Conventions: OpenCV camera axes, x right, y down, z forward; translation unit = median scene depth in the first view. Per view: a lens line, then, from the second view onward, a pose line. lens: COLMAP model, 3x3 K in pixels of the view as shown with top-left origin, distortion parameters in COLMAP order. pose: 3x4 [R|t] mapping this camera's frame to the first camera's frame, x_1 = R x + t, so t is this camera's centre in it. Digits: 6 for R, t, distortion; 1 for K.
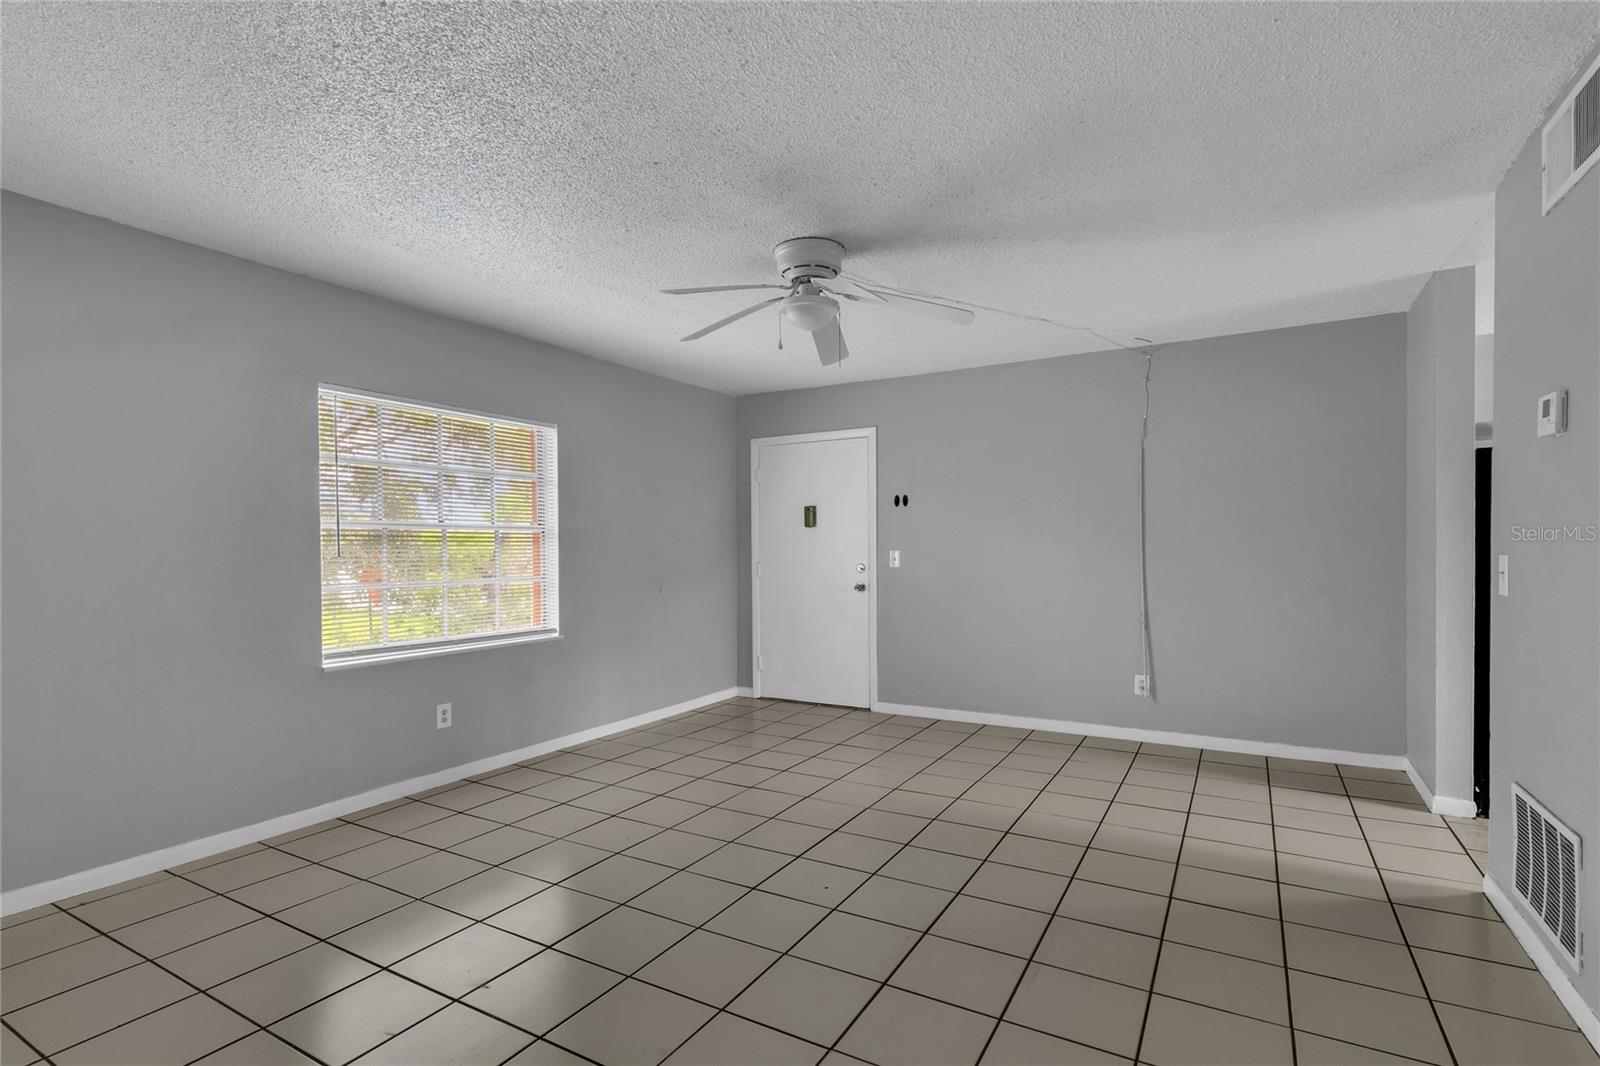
lens RADIAL K [[761.3, 0, 802.4], [0, 761.3, 557.0], [0, 0, 1]] dist [0.001576, 0.000598]
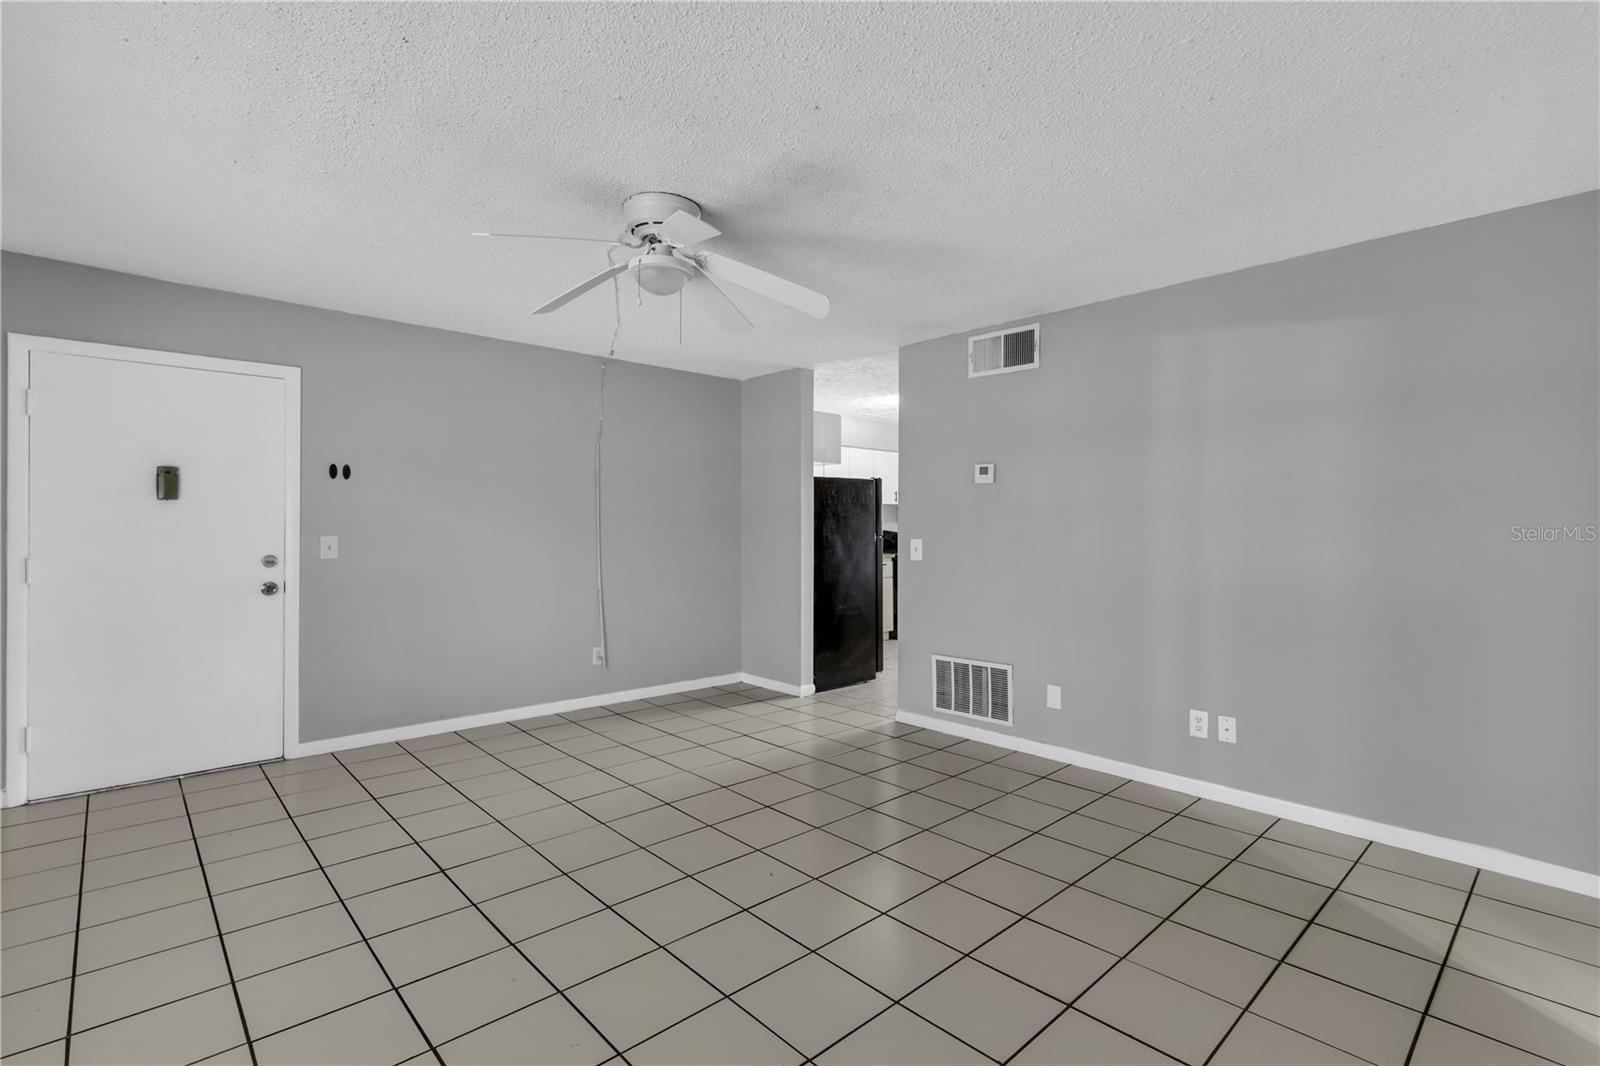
lens RADIAL K [[749.9, 0, 800.3], [0, 749.9, 520.1], [0, 0, 1]] dist [-0.000945, 0.000225]
pose [[0.299062, 0.017199, 0.954079, -0.523863], [0.007807, 0.999760, -0.020469, -0.006620], [-0.954202, 0.013570, 0.298856, 0.381299]]
